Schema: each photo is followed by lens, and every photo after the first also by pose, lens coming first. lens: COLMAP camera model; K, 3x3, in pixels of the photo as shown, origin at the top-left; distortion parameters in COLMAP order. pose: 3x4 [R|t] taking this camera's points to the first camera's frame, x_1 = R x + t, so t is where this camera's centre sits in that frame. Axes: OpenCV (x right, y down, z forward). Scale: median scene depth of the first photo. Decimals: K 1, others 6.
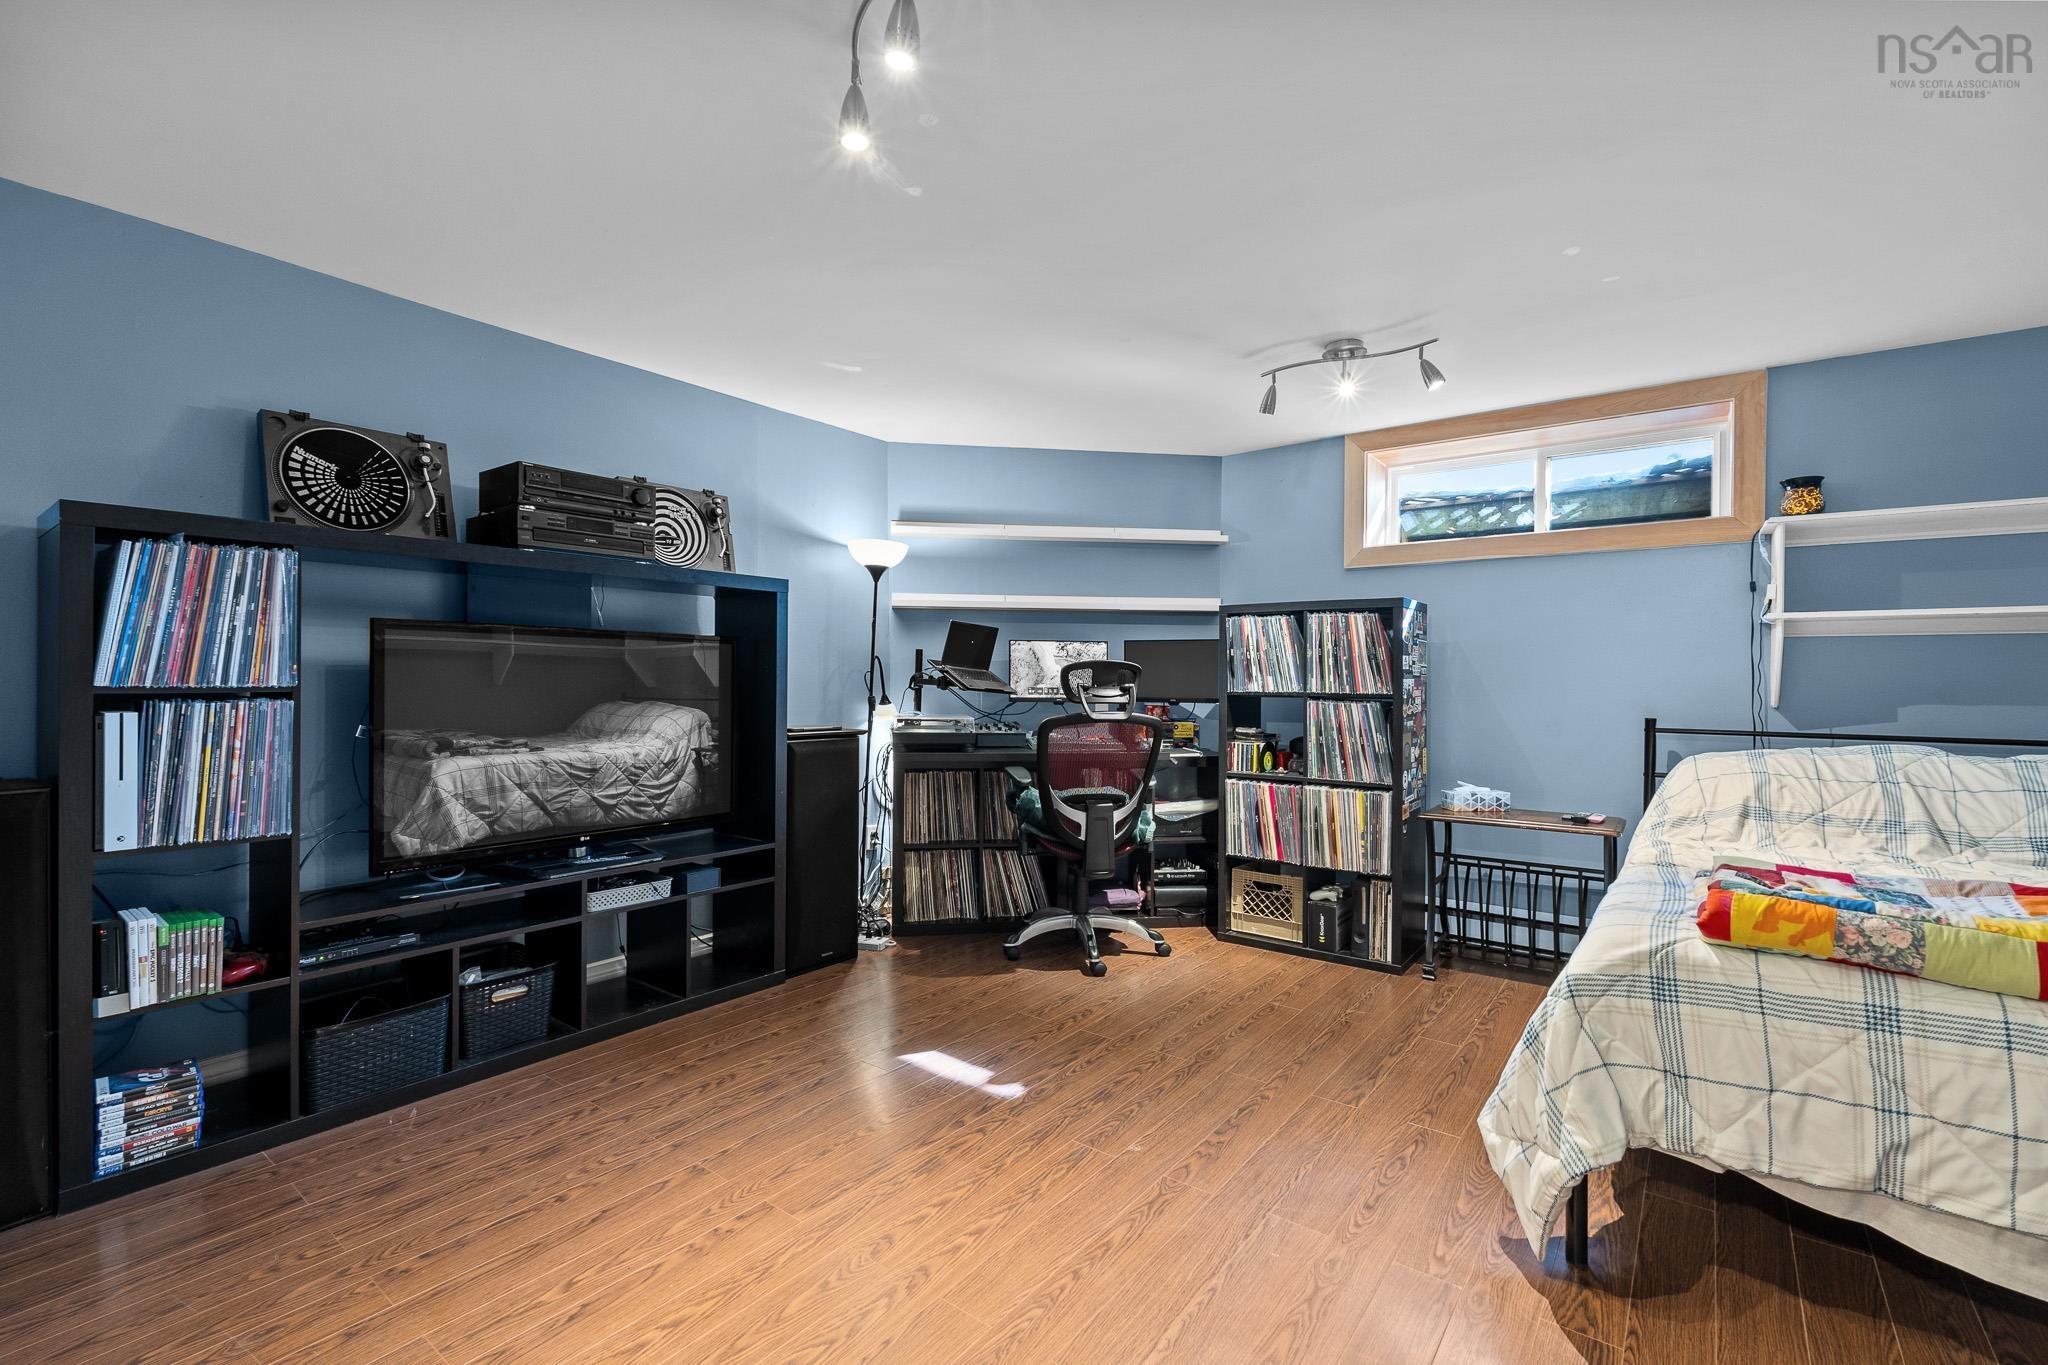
lens RADIAL K [[892.6, 0, 1024.0], [0, 892.6, 682.5], [0, 0, 1]] dist [-0.003888, -0.000359]
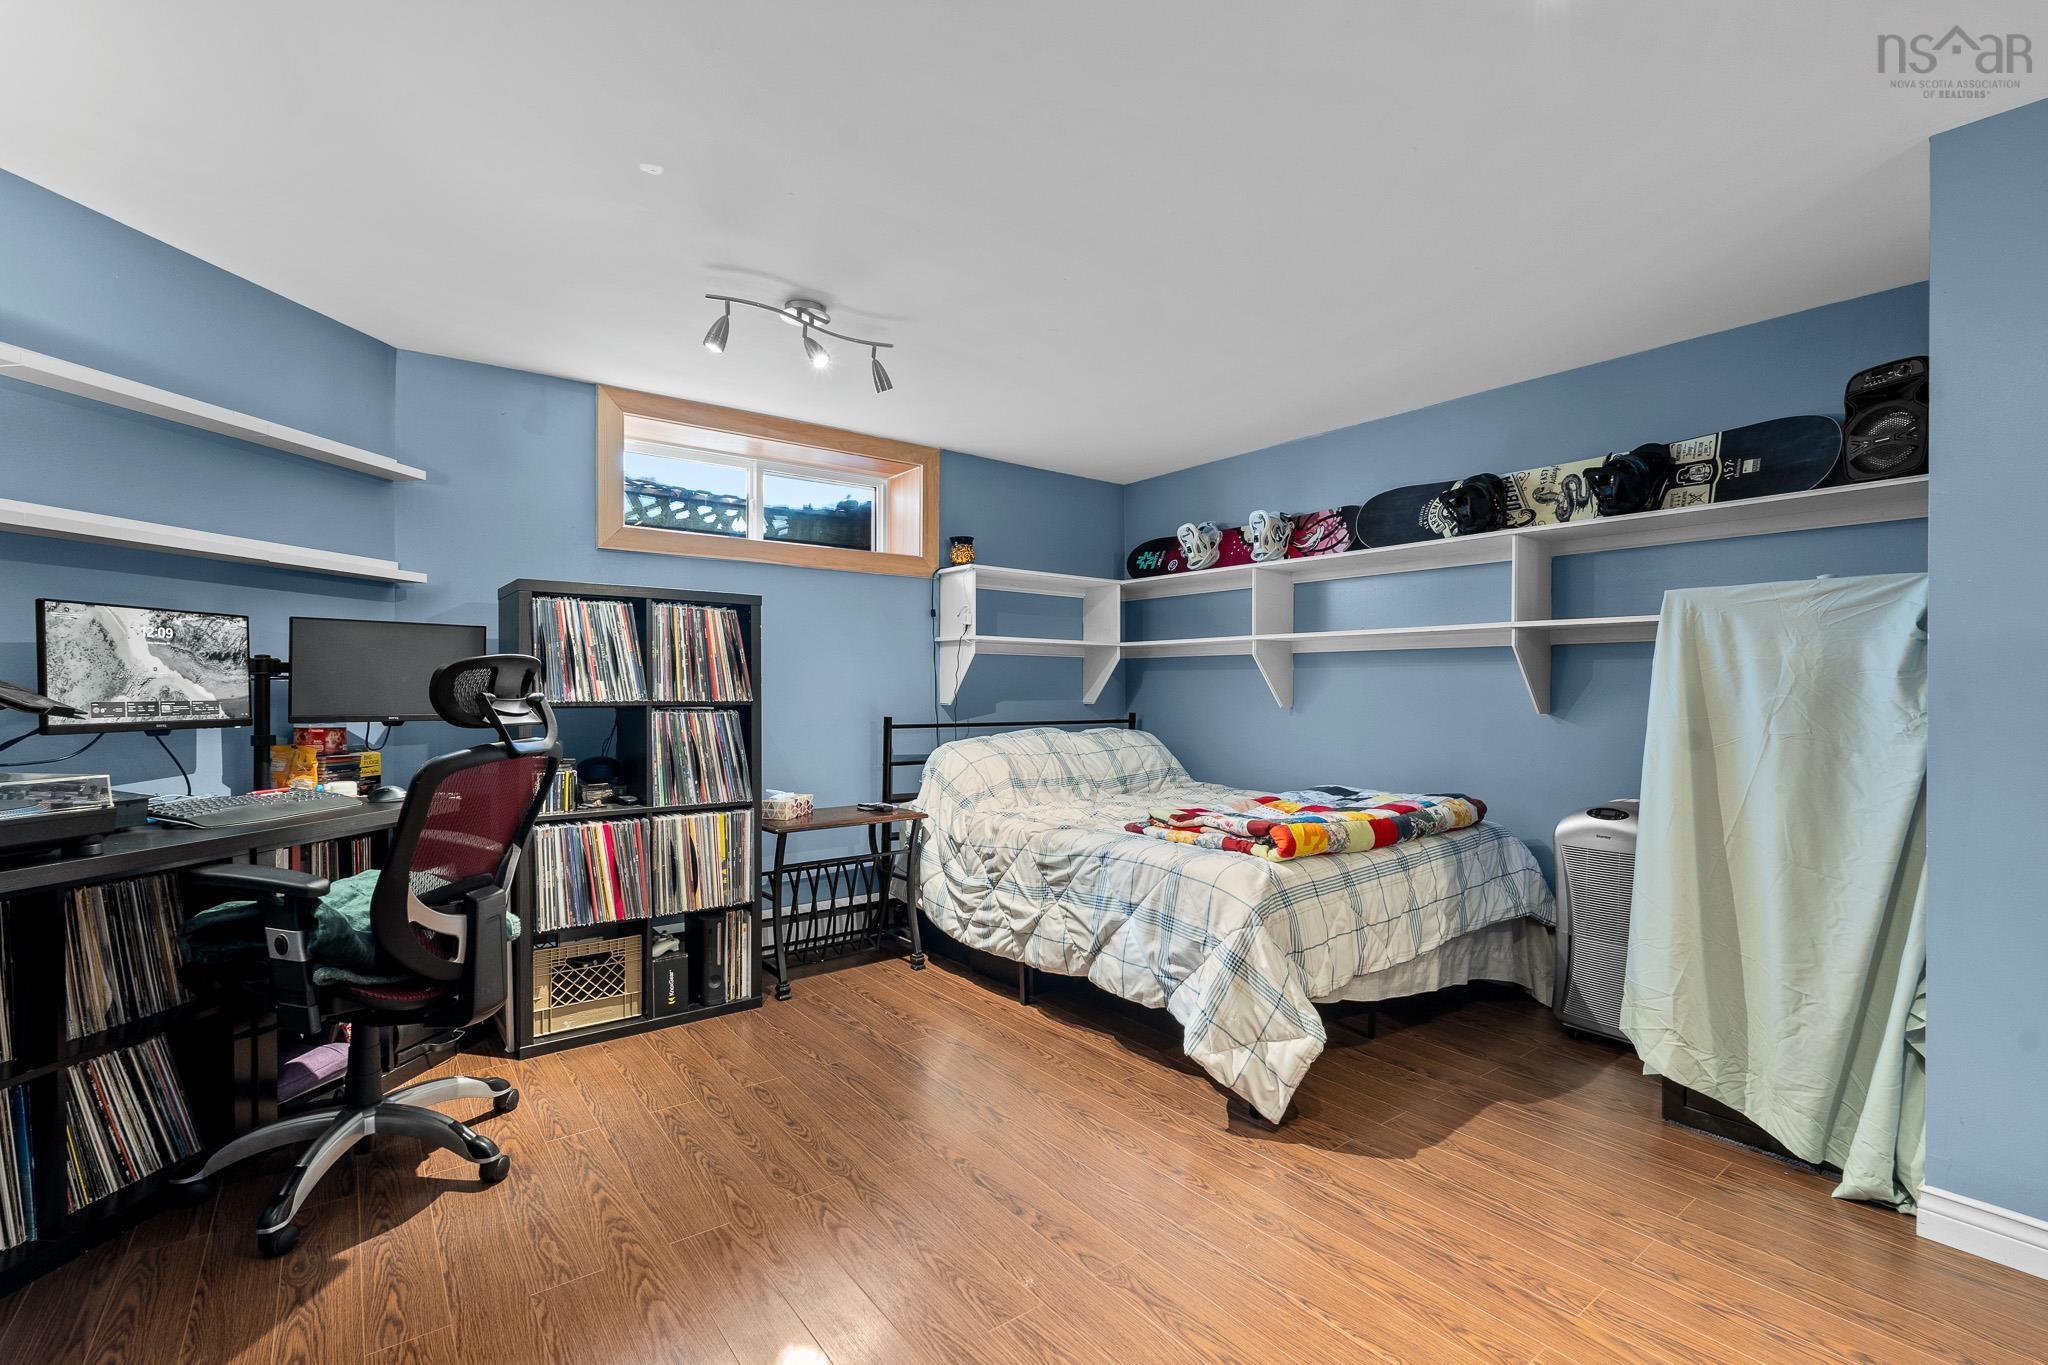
lens RADIAL K [[901.6, 0, 1019.5], [0, 901.6, 688.9], [0, 0, 1]] dist [-0.000366, 0.000055]
pose [[0.271558, -0.006918, 0.962397, -0.375773], [0.001903, 0.999976, 0.006651, -0.004667], [-0.962420, 0.000026, 0.271565, 0.463957]]
